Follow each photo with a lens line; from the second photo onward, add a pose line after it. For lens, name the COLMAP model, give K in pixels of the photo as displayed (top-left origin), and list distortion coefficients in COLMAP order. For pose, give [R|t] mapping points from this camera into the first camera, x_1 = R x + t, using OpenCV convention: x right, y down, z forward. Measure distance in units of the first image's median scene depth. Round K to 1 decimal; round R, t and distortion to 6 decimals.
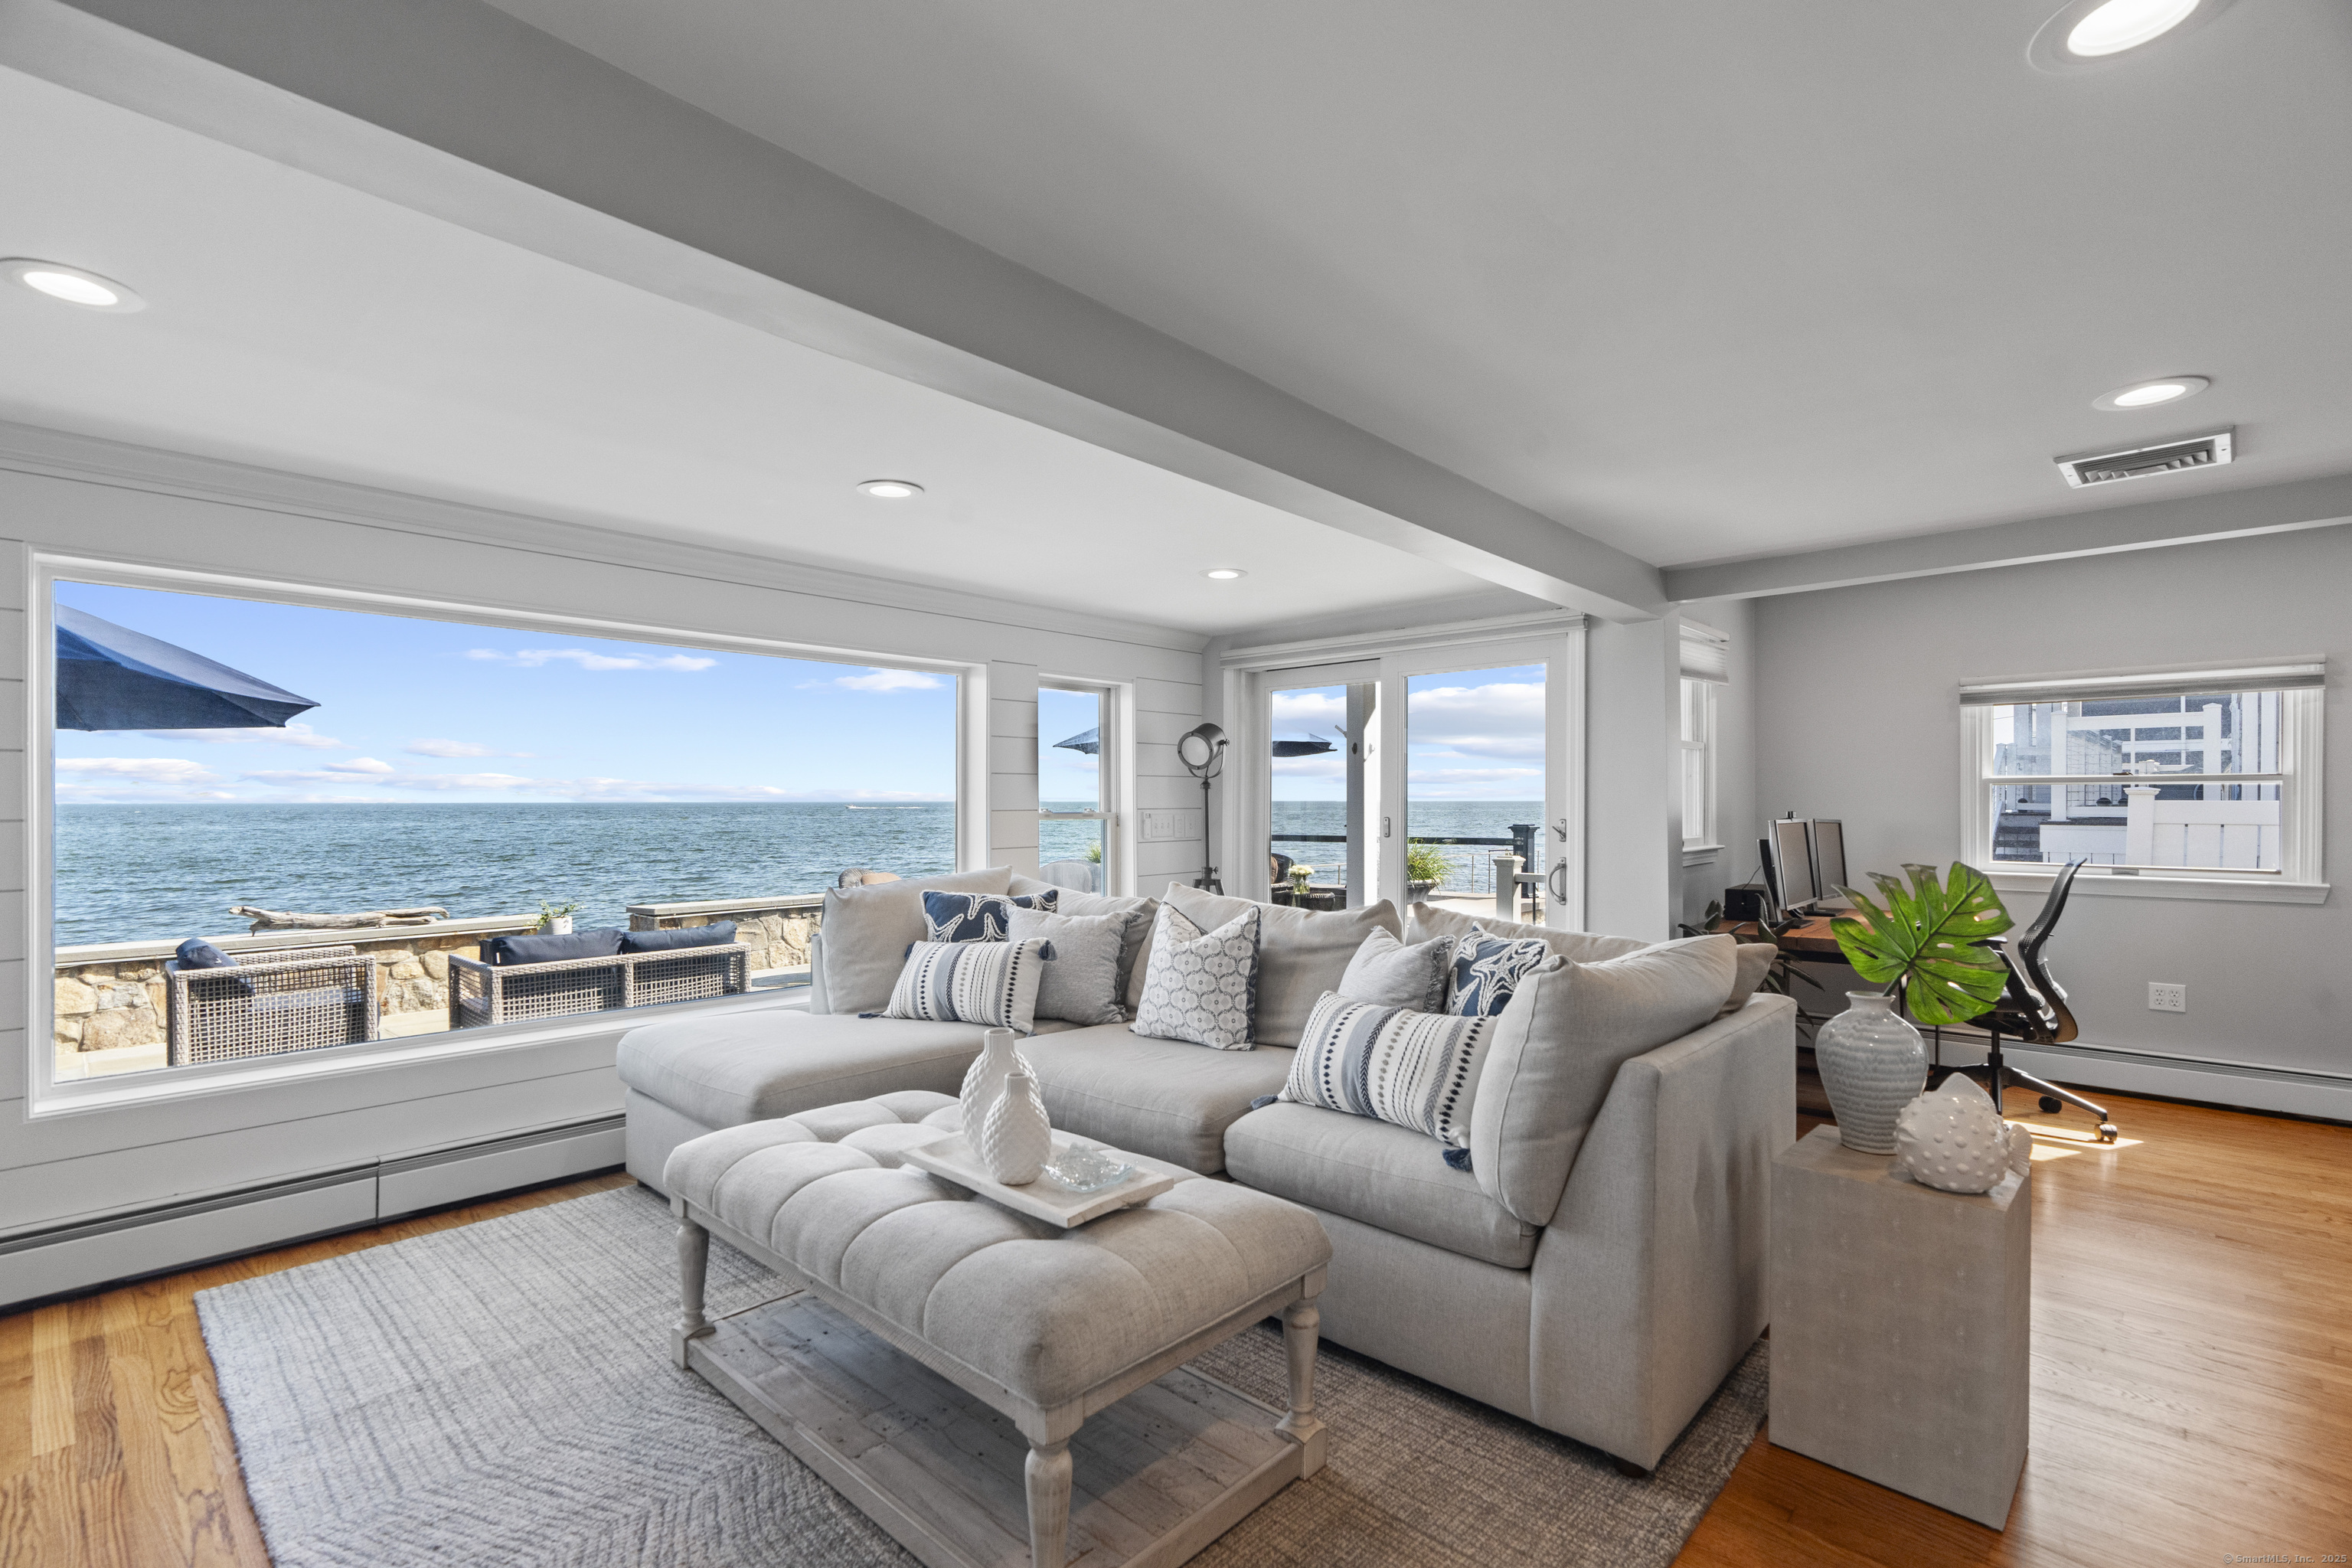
lens RADIAL K [[1061.9, 0, 1164.2], [0, 1061.9, 809.1], [0, 0, 1]] dist [-0.004764, 0.000962]
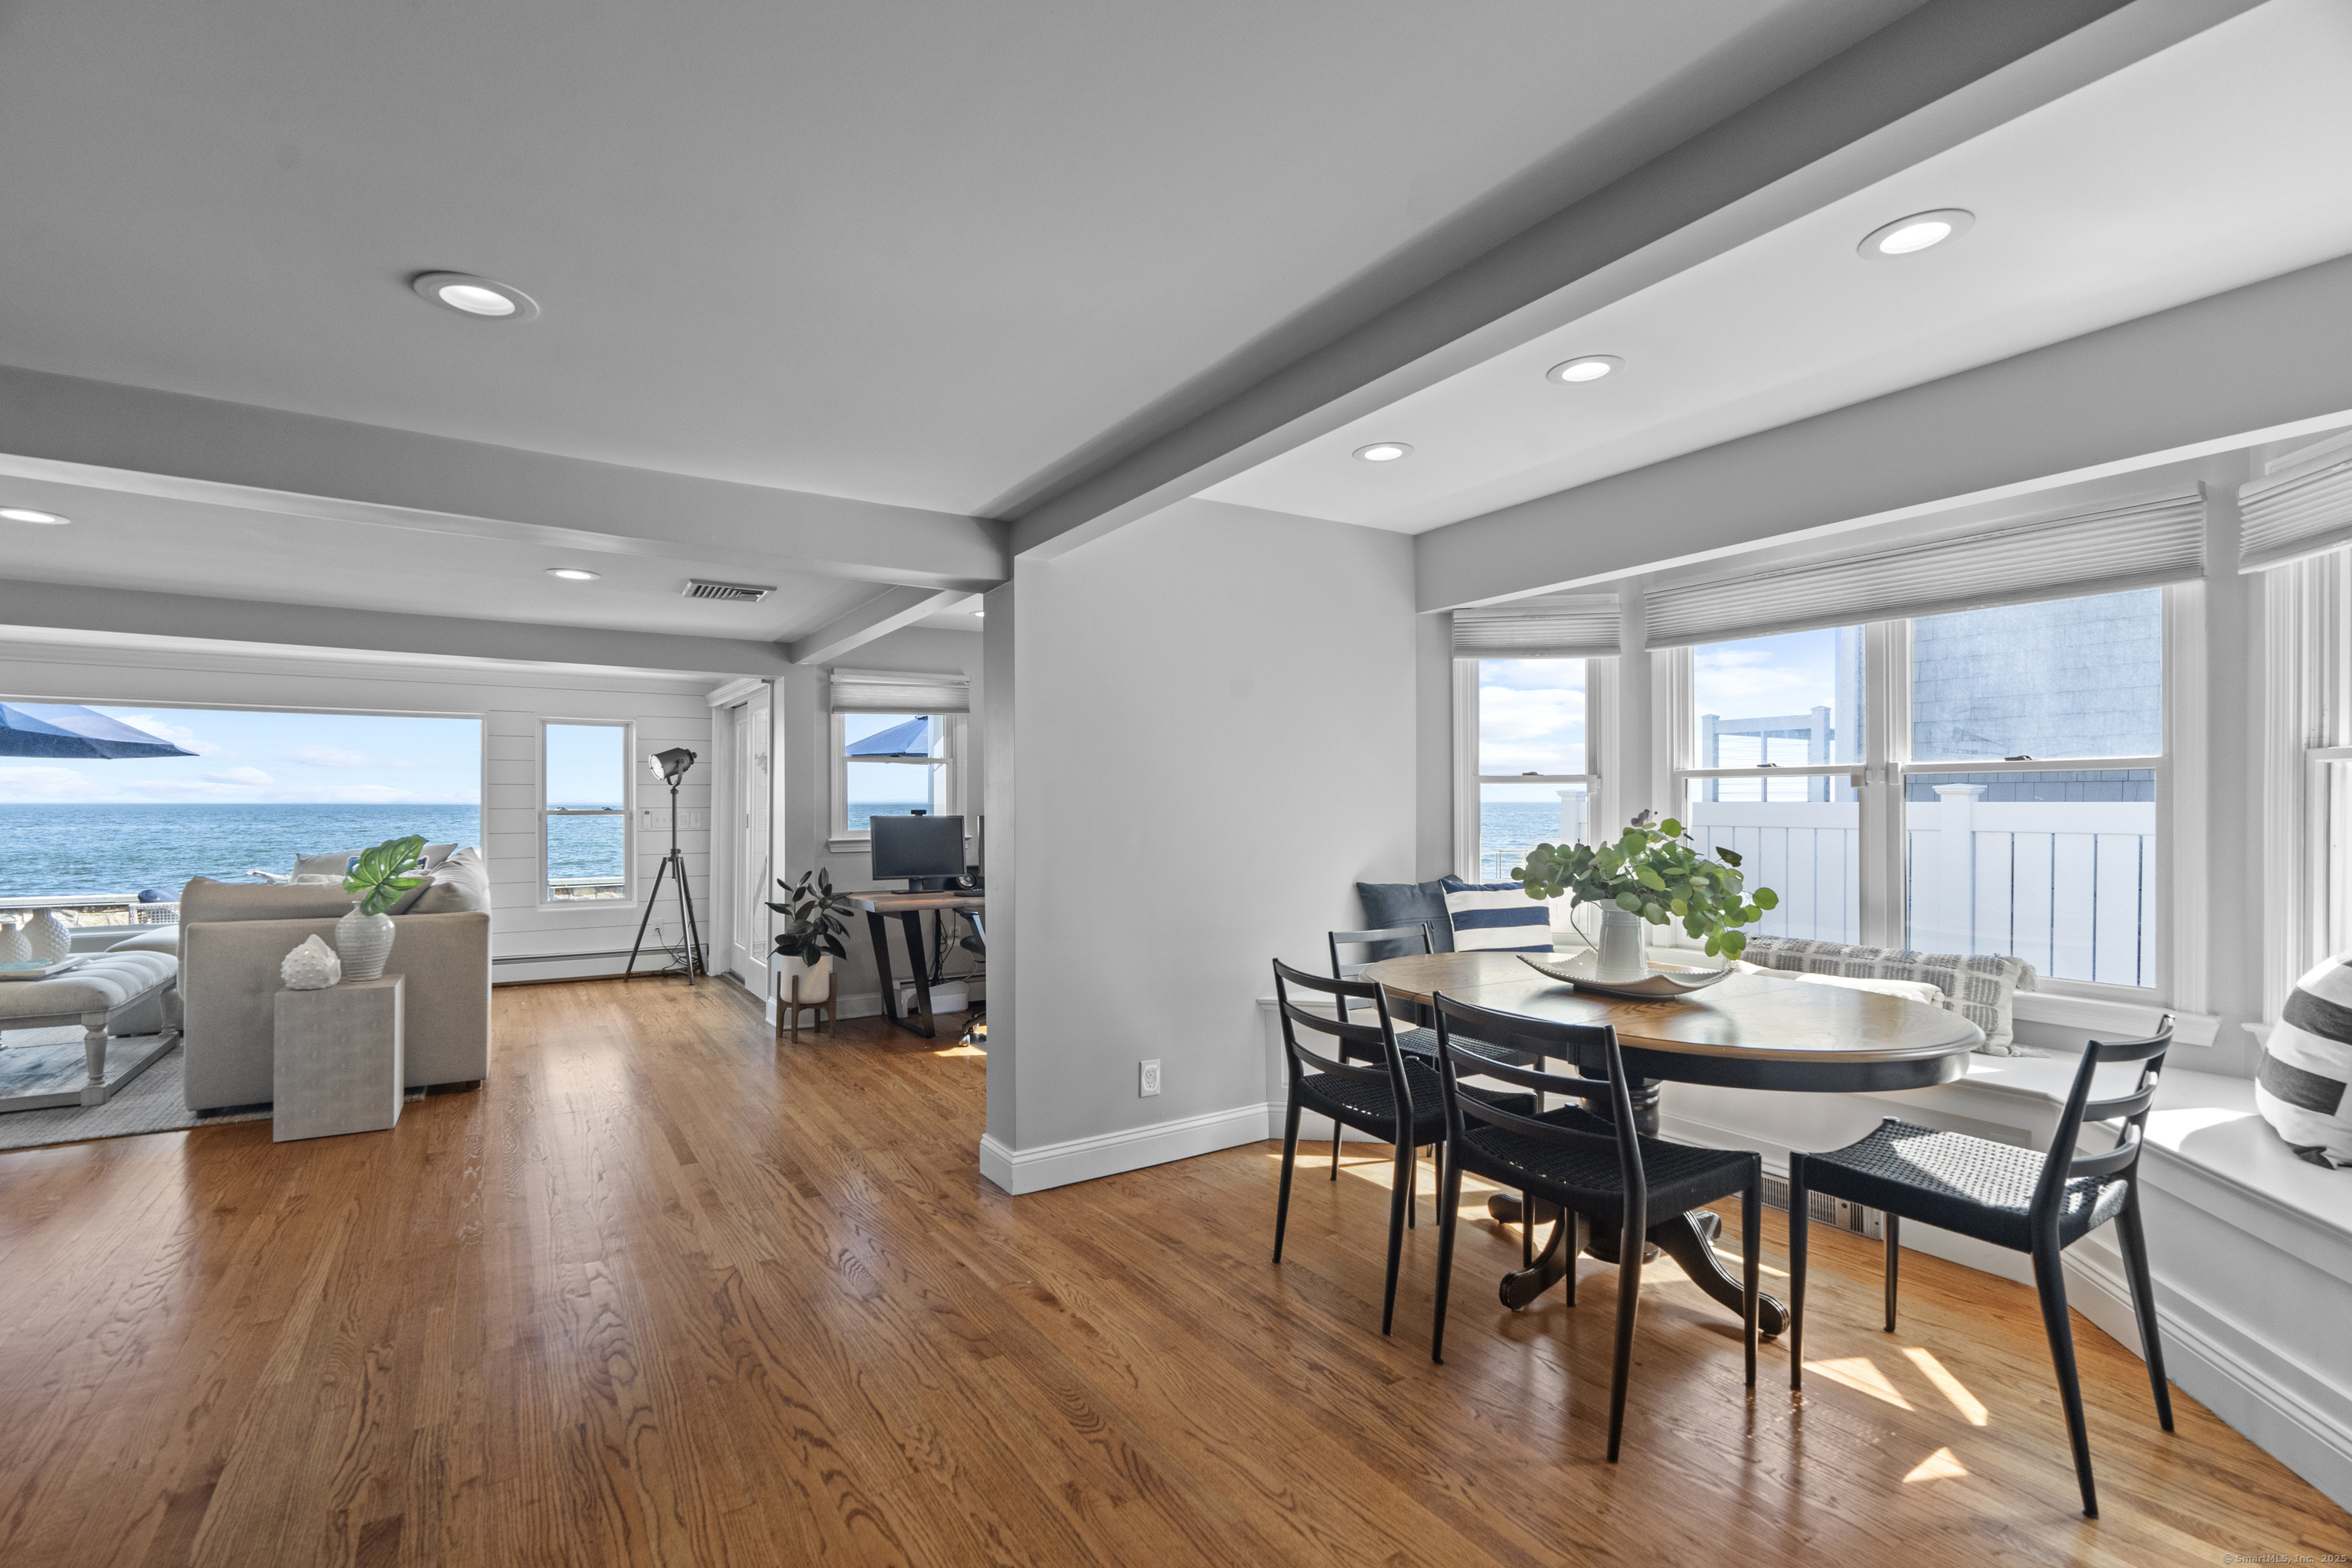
lens RADIAL K [[1061.9, 0, 1164.2], [0, 1061.9, 809.1], [0, 0, 1]] dist [-0.004764, 0.000962]
pose [[0.969463, 0.002809, -0.245223, 1.611701], [-0.002827, 0.999996, 0.000277, -0.000454], [0.245223, 0.000425, 0.969467, -0.331215]]
